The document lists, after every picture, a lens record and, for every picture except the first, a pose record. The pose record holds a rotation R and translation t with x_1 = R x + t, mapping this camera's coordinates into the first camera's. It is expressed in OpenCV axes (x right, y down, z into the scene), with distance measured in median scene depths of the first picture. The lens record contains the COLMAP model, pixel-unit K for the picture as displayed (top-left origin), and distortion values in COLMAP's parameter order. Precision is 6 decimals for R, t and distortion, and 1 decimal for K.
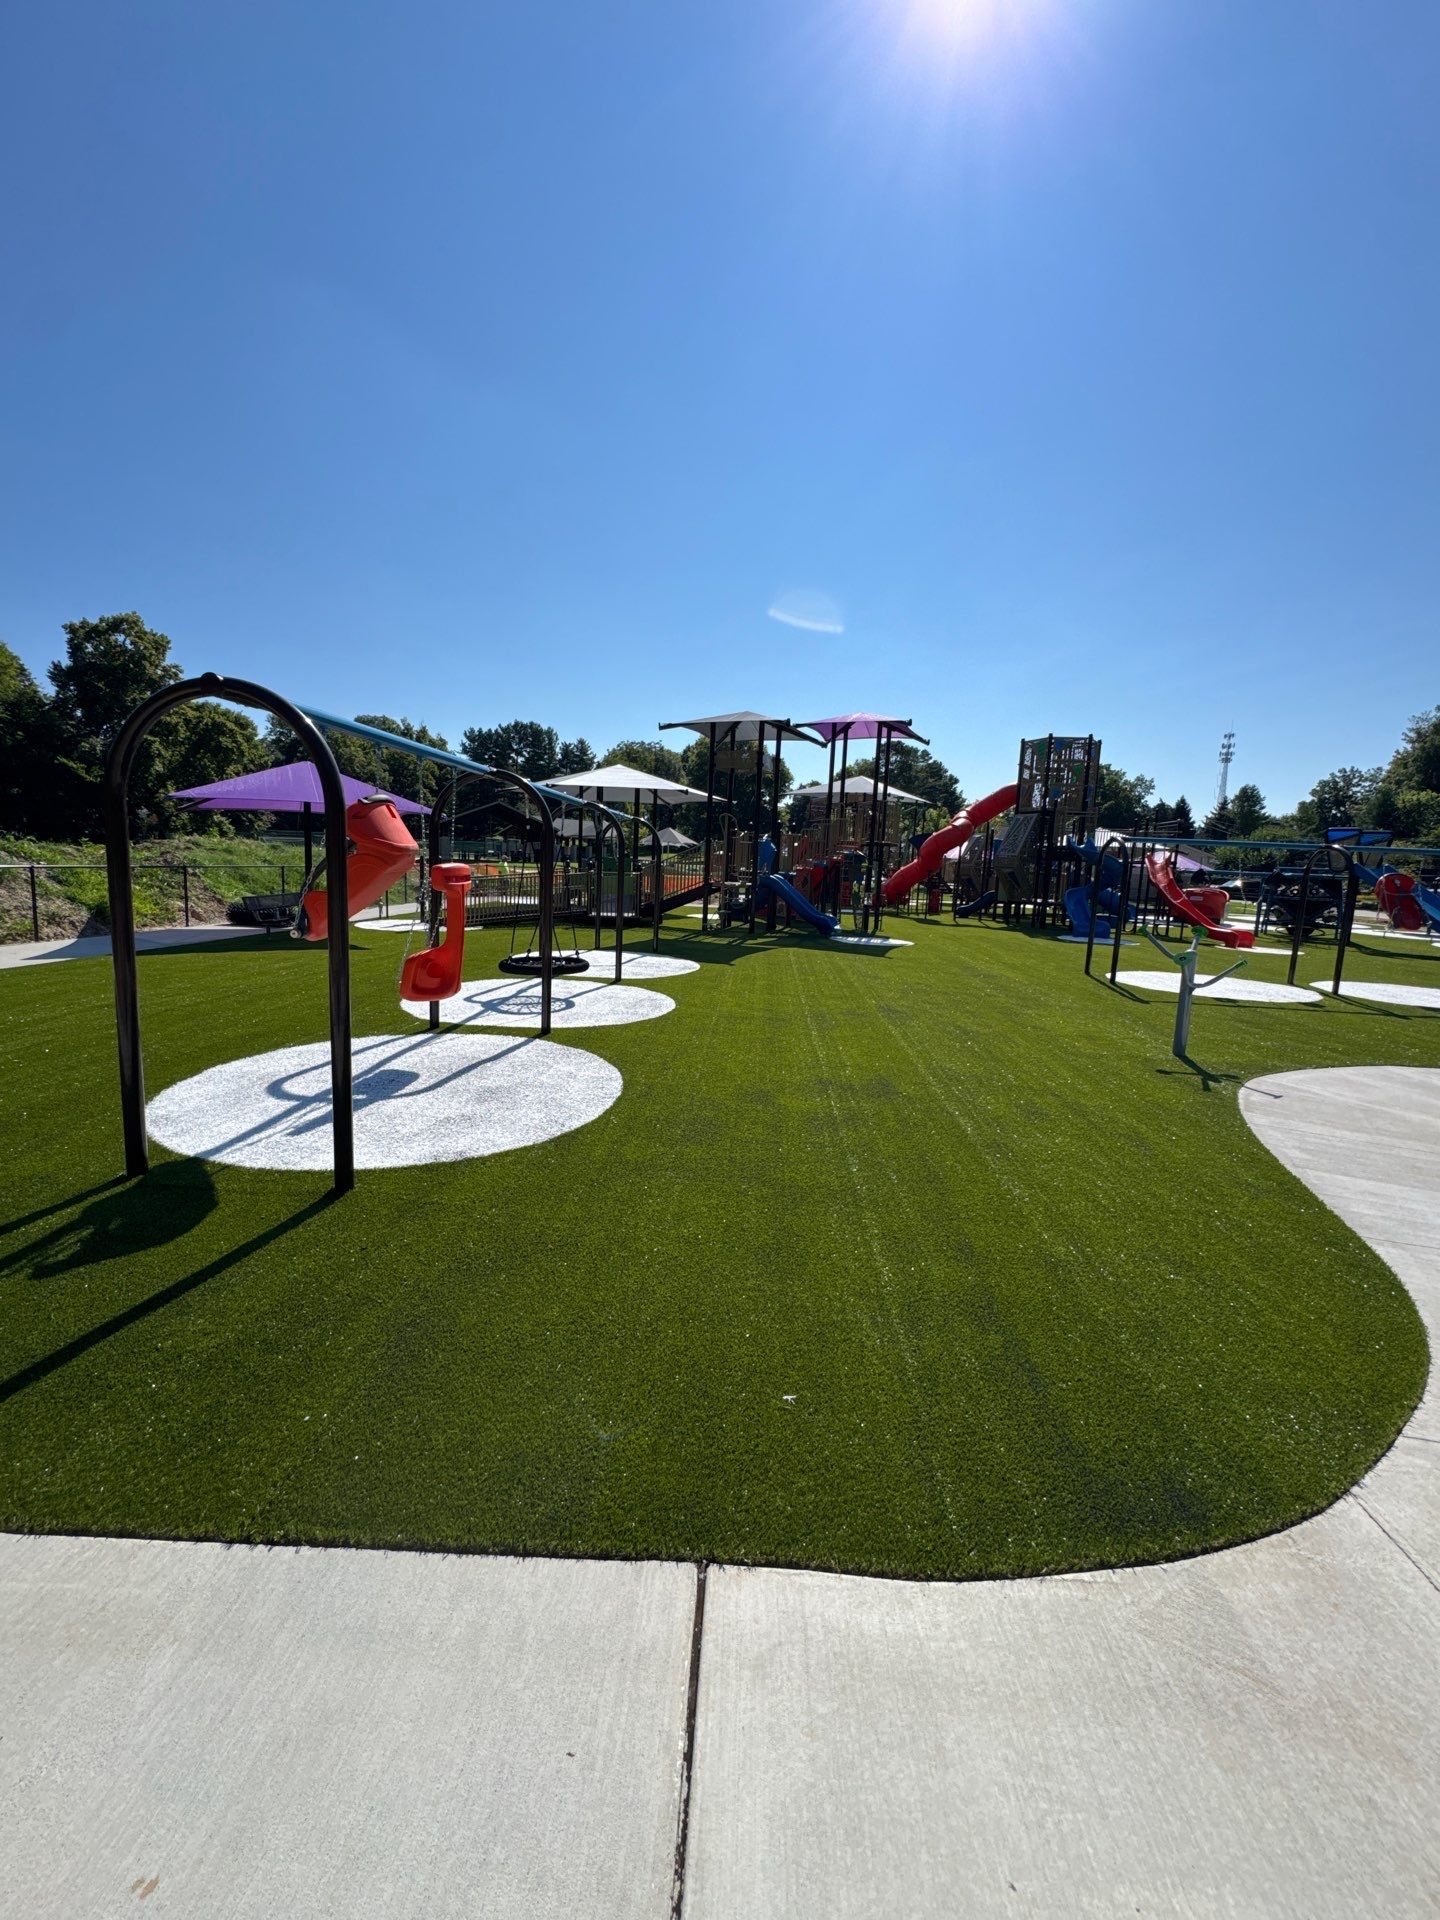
lens RADIAL K [[762.6, 0, 724.2], [0, 762.6, 969.2], [0, 0, 1]] dist [-0.006713, 0.001450]
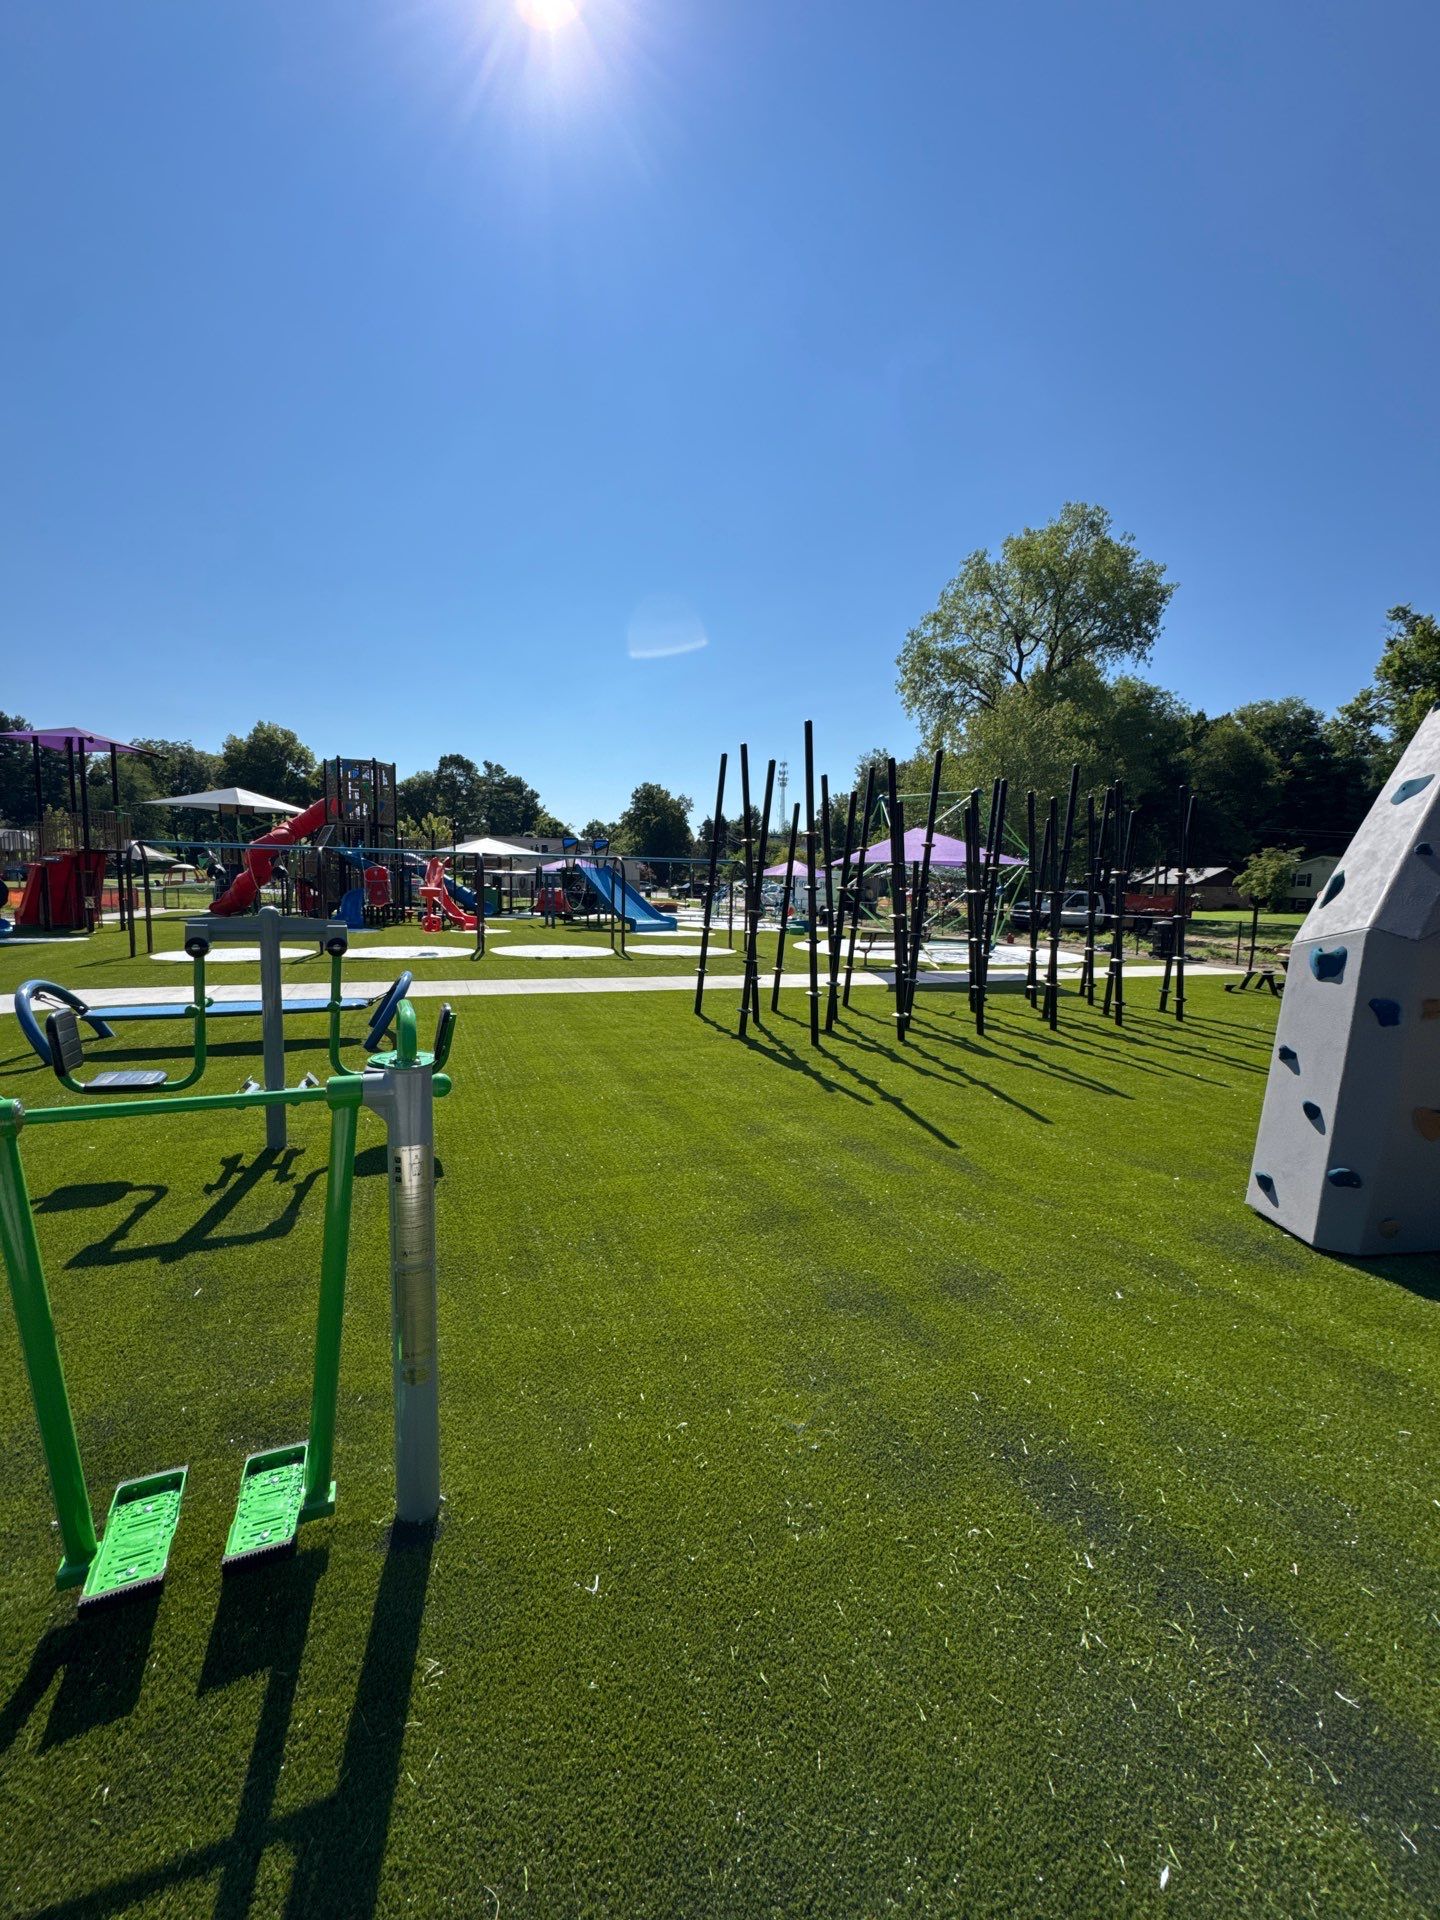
lens RADIAL K [[762.4, 0, 723.4], [0, 762.4, 959.9], [0, 0, 1]] dist [-0.003377, 0.000423]
pose [[0.893808, -0.067551, 0.443332, 0.100959], [0.080083, 0.996742, -0.009583, 0.013841], [-0.441241, 0.044069, 0.896306, -0.069226]]
